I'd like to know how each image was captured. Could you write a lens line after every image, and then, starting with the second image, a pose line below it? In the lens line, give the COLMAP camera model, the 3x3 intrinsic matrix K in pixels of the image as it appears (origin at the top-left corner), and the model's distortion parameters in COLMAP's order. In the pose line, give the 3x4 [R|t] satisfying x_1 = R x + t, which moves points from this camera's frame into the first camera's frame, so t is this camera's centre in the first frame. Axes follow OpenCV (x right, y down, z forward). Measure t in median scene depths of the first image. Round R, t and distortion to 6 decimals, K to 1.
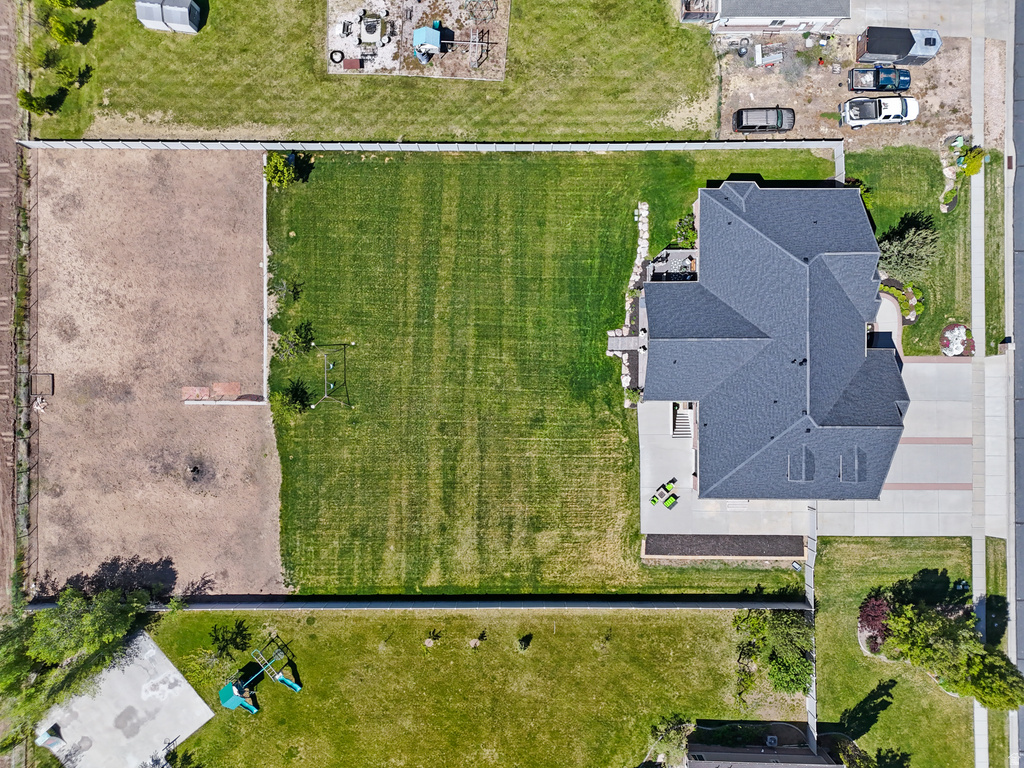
lens RADIAL K [[752.7, 0, 512.0], [0, 752.7, 384.0], [0, 0, 1]] dist [0.088685, -0.097214]
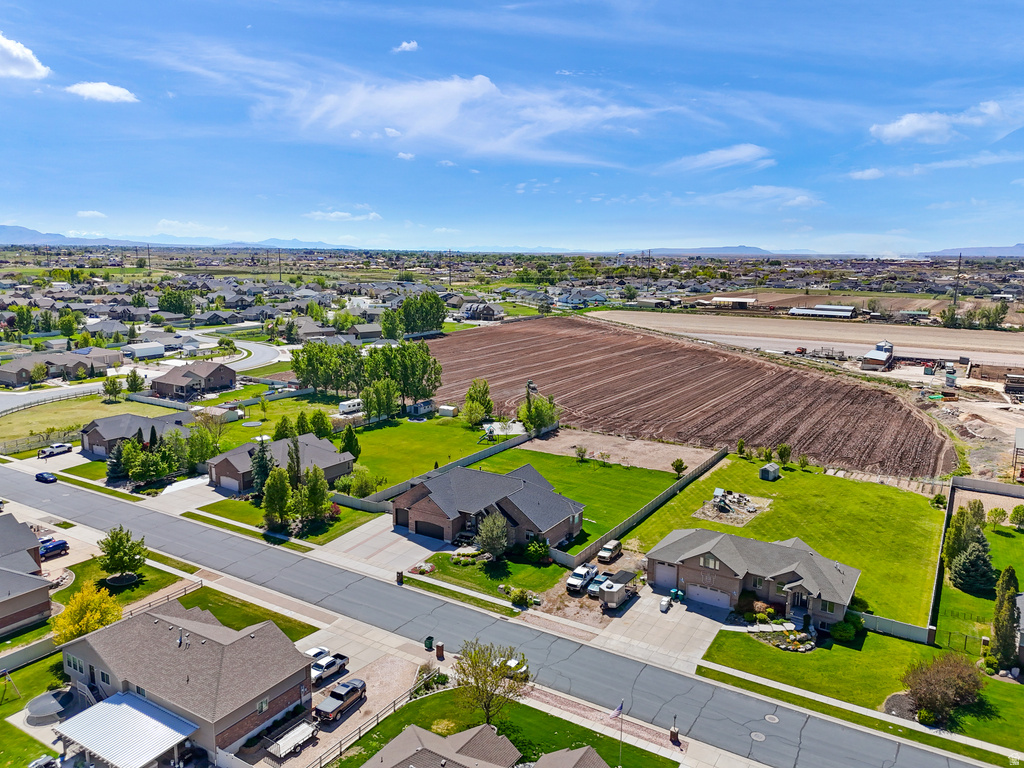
lens RADIAL K [[752.7, 0, 512.0], [0, 752.7, 384.0], [0, 0, 1]] dist [0.088685, -0.097214]
pose [[-0.523451, 0.147867, -0.839127, 1.684813], [-0.852050, -0.094523, 0.514856, -0.938475], [-0.003187, 0.984480, 0.175468, 0.378617]]
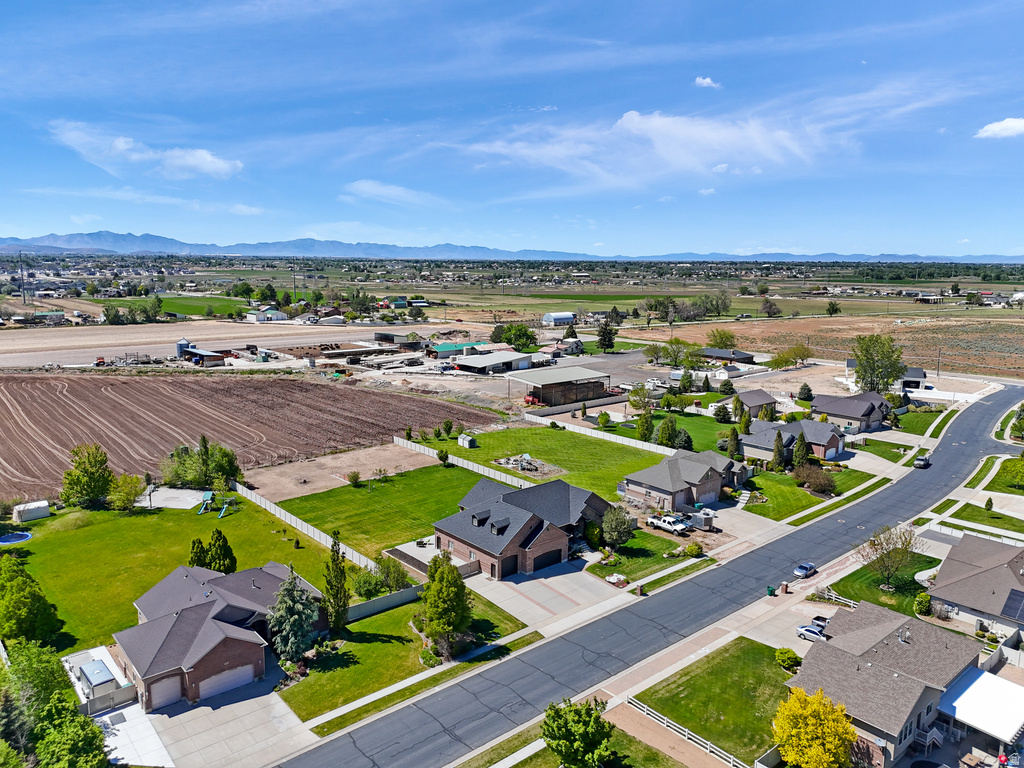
lens RADIAL K [[752.7, 0, 512.0], [0, 752.7, 384.0], [0, 0, 1]] dist [0.088685, -0.097214]
pose [[0.660611, 0.134961, -0.738498, 1.488047], [-0.750712, 0.112269, -0.651019, 1.024227], [-0.004951, 0.984470, 0.175483, 0.359366]]
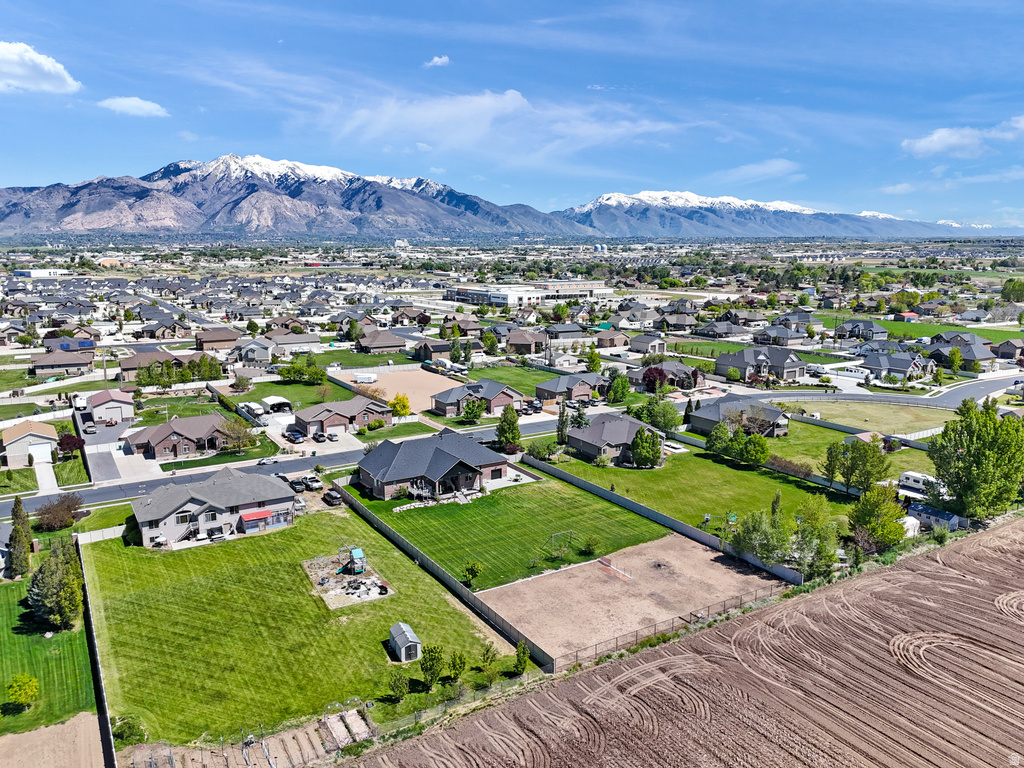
lens RADIAL K [[752.7, 0, 512.0], [0, 752.7, 384.0], [0, 0, 1]] dist [0.088685, -0.097214]
pose [[-0.529595, -0.154352, 0.834089, -1.522604], [0.848212, -0.087009, 0.522461, -0.950224], [-0.008070, 0.984177, 0.177003, 0.345198]]
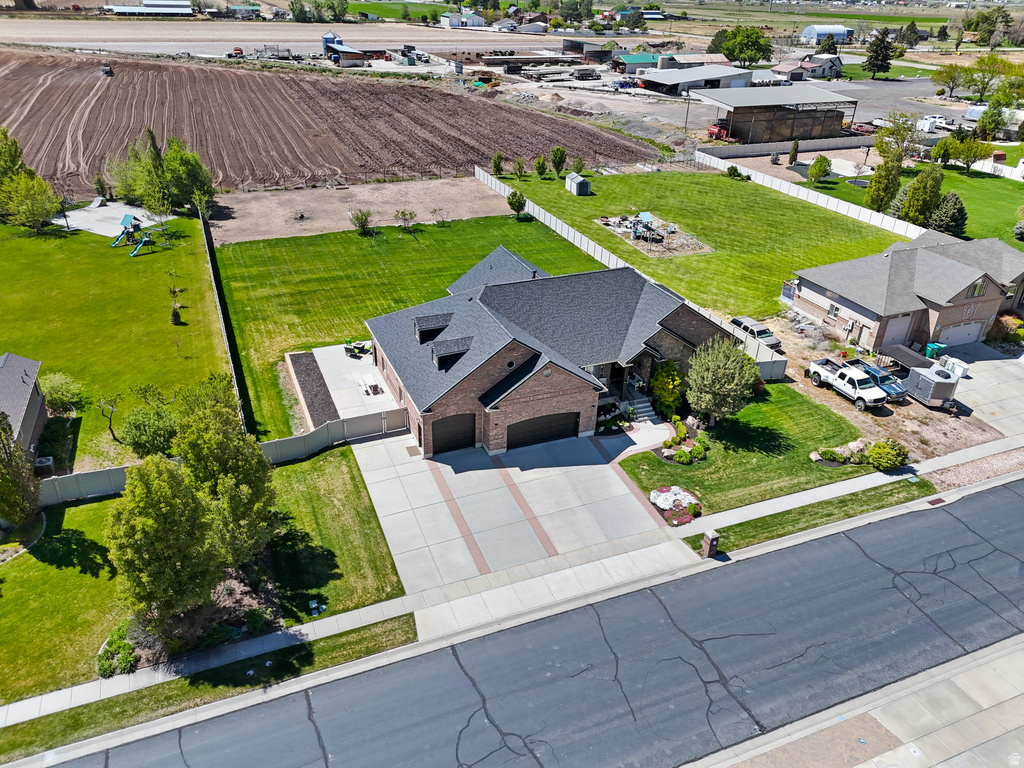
lens RADIAL K [[752.7, 0, 512.0], [0, 752.7, 384.0], [0, 0, 1]] dist [0.088685, -0.097214]
pose [[0.384946, 0.452118, -0.804615, 1.021293], [-0.922744, 0.170610, -0.345594, 0.296007], [-0.018974, 0.875489, 0.482865, 0.578486]]
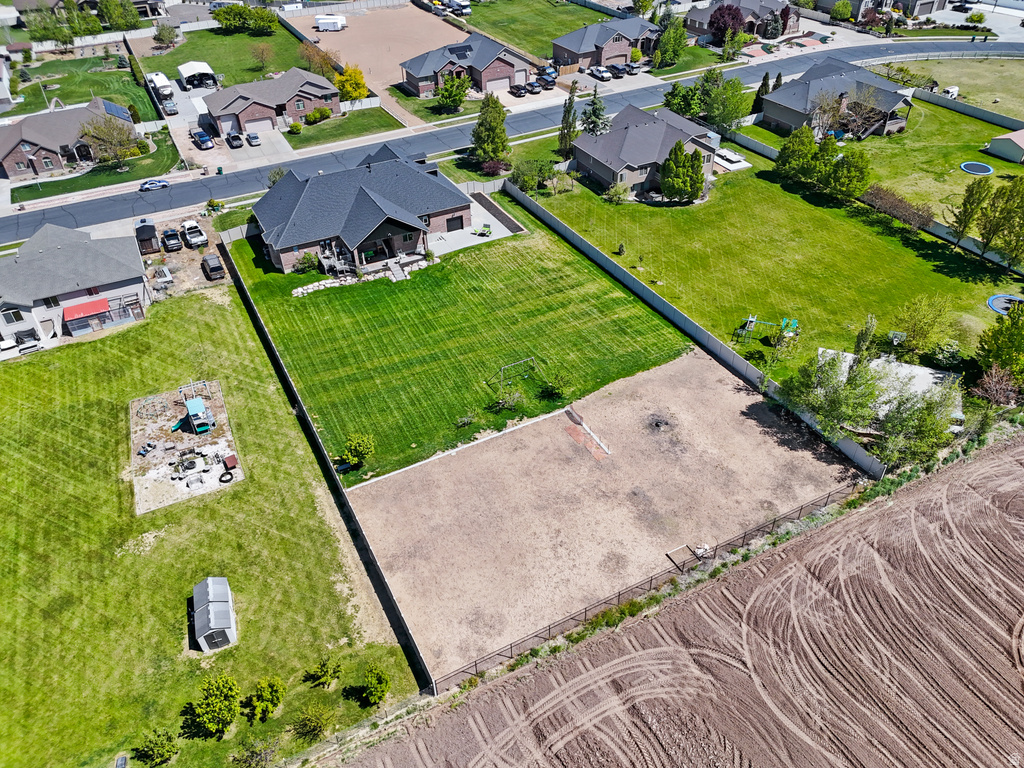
lens RADIAL K [[752.7, 0, 512.0], [0, 752.7, 384.0], [0, 0, 1]] dist [0.088685, -0.097214]
pose [[-0.462870, -0.536879, 0.705346, -1.022621], [0.886206, -0.298004, 0.354728, -0.415515], [0.019750, 0.789275, 0.613722, 0.317083]]
